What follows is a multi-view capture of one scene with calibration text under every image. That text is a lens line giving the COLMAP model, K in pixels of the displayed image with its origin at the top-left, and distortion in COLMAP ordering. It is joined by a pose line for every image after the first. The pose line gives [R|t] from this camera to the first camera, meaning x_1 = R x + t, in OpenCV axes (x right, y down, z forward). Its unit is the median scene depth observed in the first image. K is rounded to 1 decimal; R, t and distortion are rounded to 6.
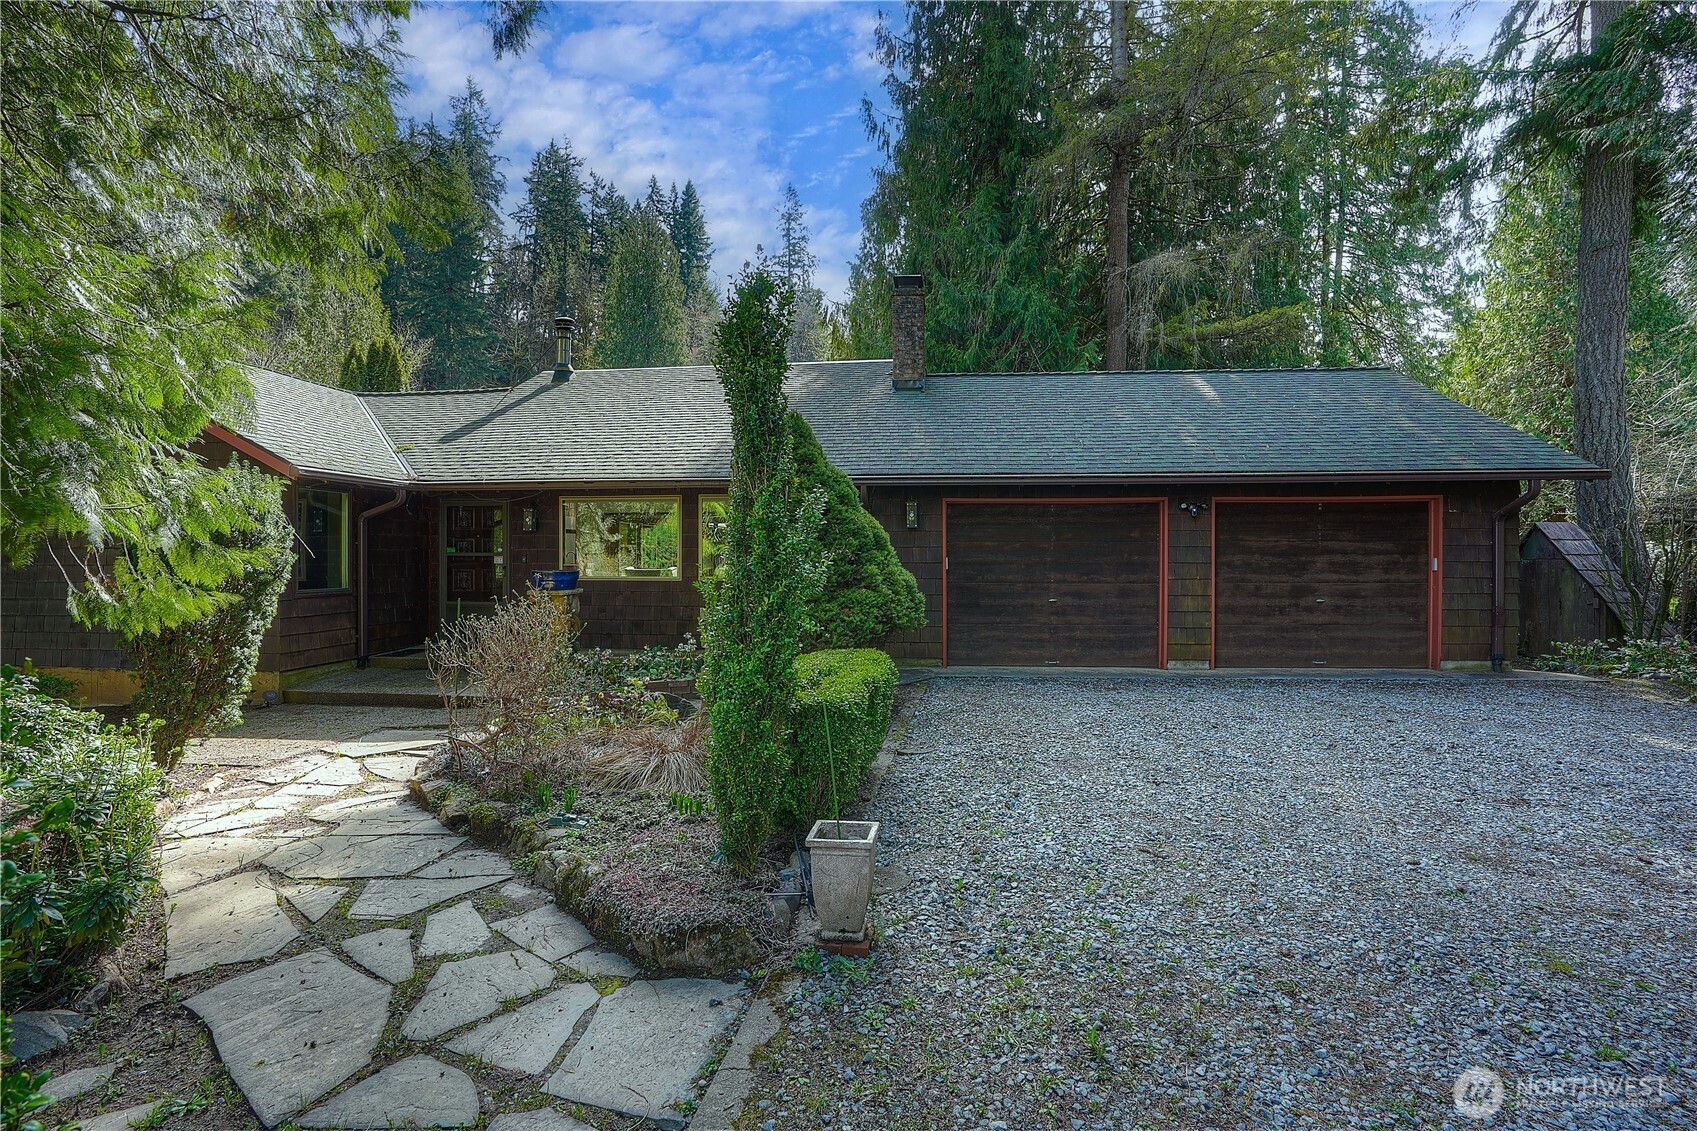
lens RADIAL K [[791.3, 0, 848.3], [0, 791.3, 570.7], [0, 0, 1]] dist [-0.040626, -0.000389]
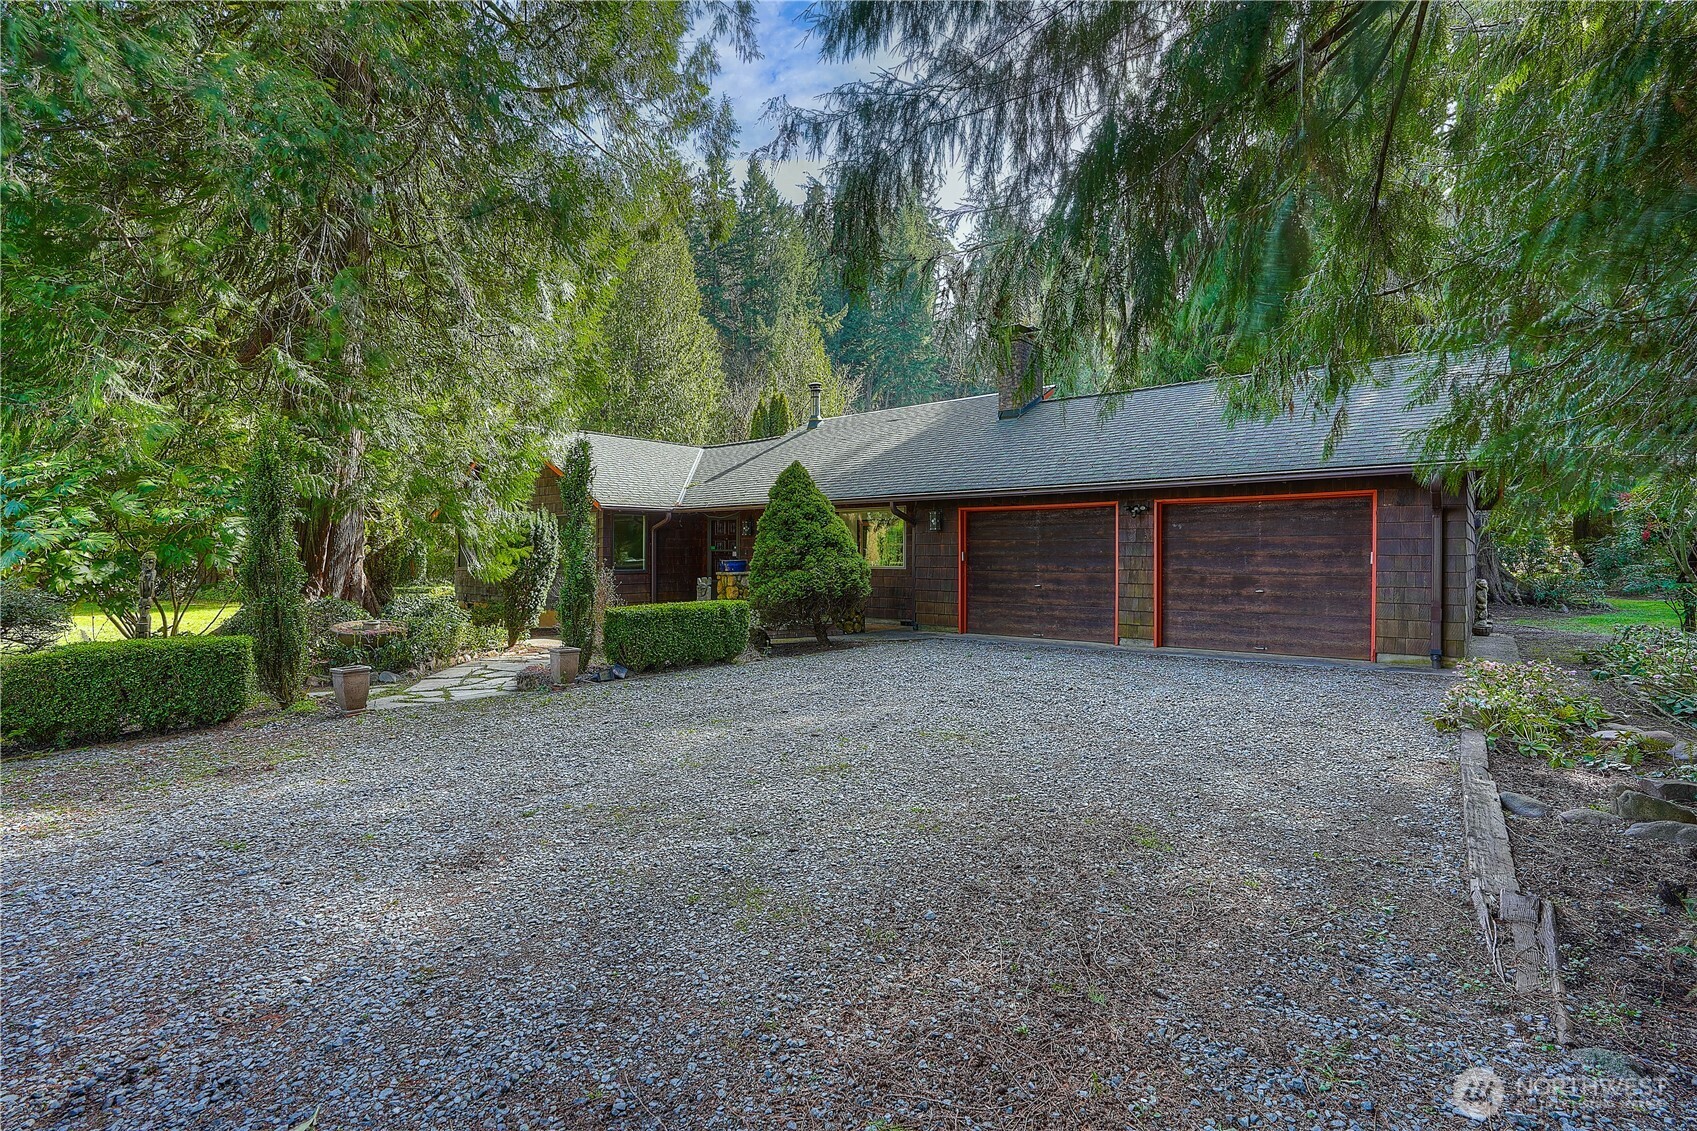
lens RADIAL K [[791.3, 0, 848.6], [0, 791.3, 561.9], [0, 0, 1]] dist [-0.040626, -0.000389]
pose [[0.825549, 0.005759, -0.564301, 0.739473], [-0.008677, 0.999959, -0.002489, 0.005543], [0.564264, 0.006951, 0.825565, -0.216250]]
